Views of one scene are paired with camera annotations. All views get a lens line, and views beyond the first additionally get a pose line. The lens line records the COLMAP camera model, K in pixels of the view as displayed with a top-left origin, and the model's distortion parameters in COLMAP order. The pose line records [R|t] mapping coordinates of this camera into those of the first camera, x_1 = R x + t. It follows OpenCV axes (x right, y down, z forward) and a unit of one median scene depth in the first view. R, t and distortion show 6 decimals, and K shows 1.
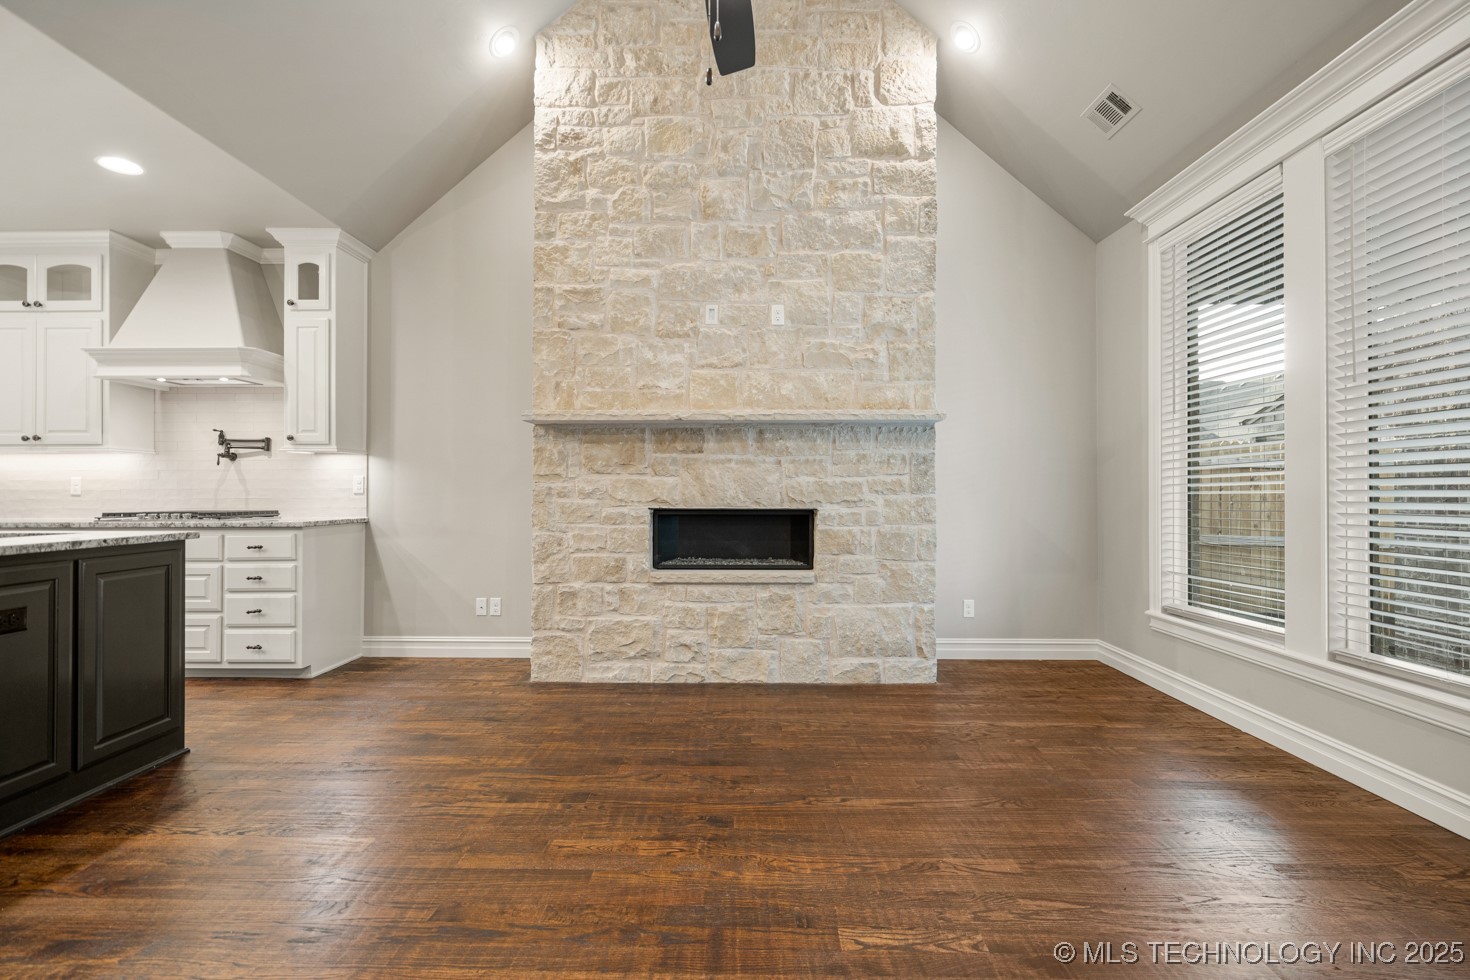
lens RADIAL K [[675.4, 0, 731.8], [0, 675.4, 486.1], [0, 0, 1]] dist [0.000697, 0.000206]
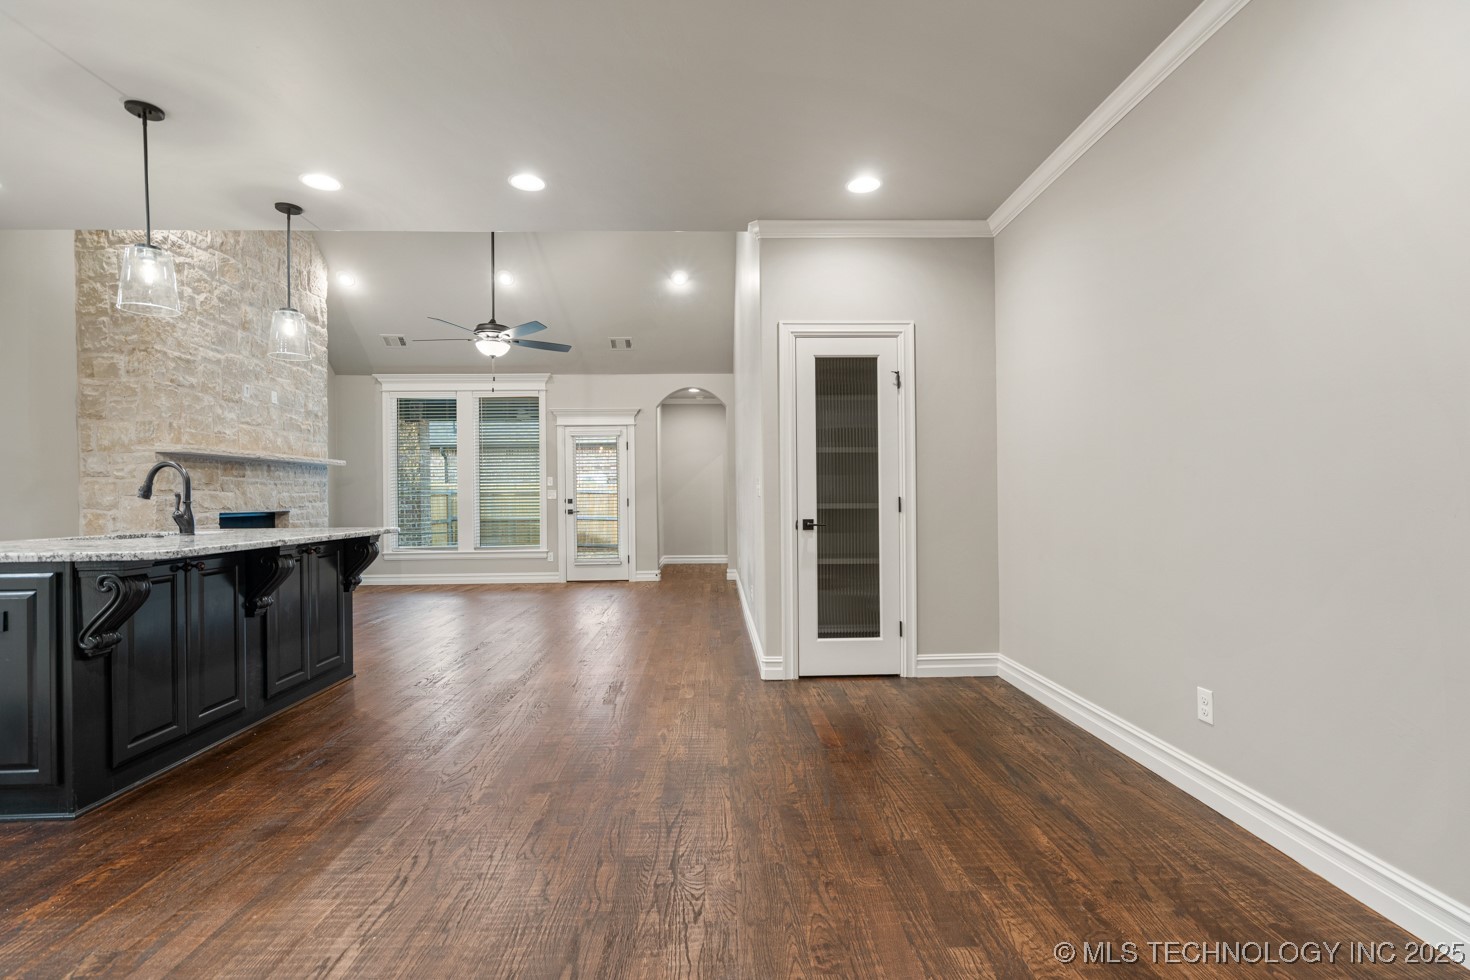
lens RADIAL K [[675.4, 0, 734.8], [0, 675.4, 495.1], [0, 0, 1]] dist [0.000697, 0.000206]
pose [[-0.052448, 0.003100, 0.998619, -1.687844], [-0.006208, 0.999975, -0.003430, -0.009113], [-0.998604, -0.006380, -0.052428, -0.070208]]
